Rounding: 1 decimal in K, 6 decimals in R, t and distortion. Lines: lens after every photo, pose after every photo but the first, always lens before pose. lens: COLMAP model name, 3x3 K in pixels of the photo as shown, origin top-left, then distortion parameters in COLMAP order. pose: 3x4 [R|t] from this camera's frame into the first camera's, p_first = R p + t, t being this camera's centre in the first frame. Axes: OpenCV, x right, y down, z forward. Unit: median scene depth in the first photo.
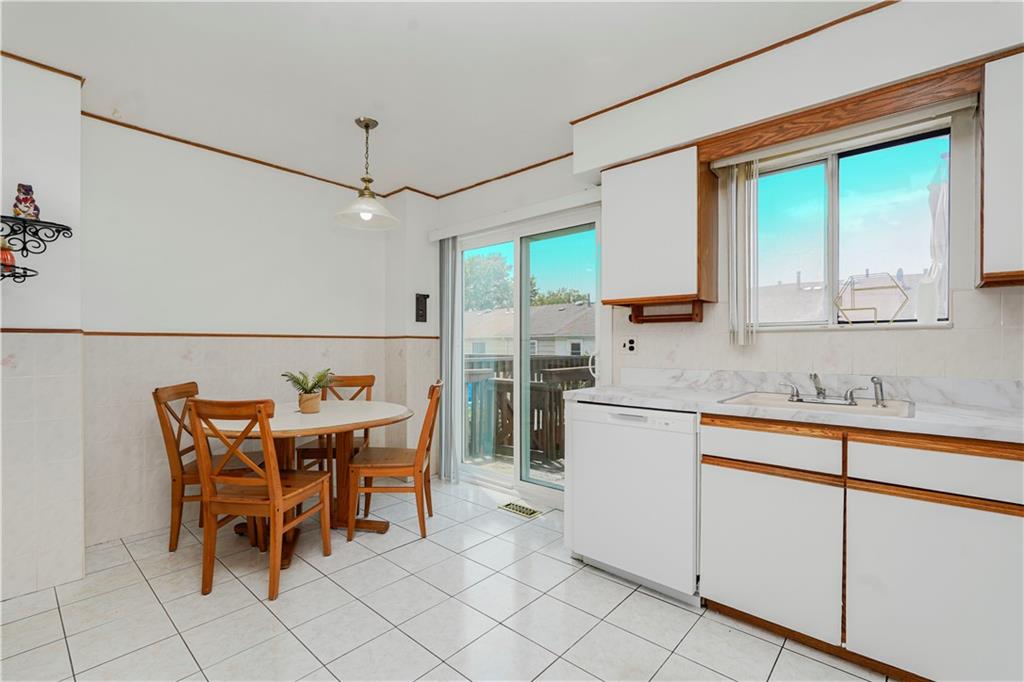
lens RADIAL K [[459.1, 0, 508.8], [0, 459.1, 345.1], [0, 0, 1]] dist [-0.007328, 0.005717]
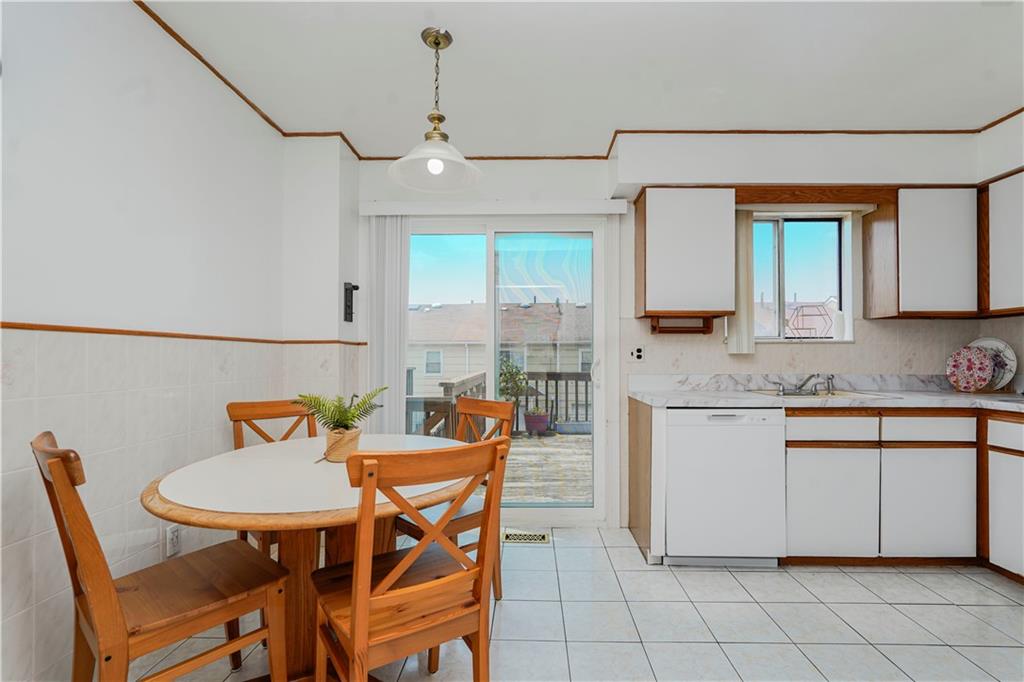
lens RADIAL K [[459.1, 0, 564.6], [0, 459.1, 350.2], [0, 0, 1]] dist [-0.007328, 0.005717]
pose [[0.750295, 0.008908, 0.661043, -0.723405], [0.000115, 0.999907, -0.013605, 0.008245], [-0.661103, 0.010283, 0.750224, 0.393038]]
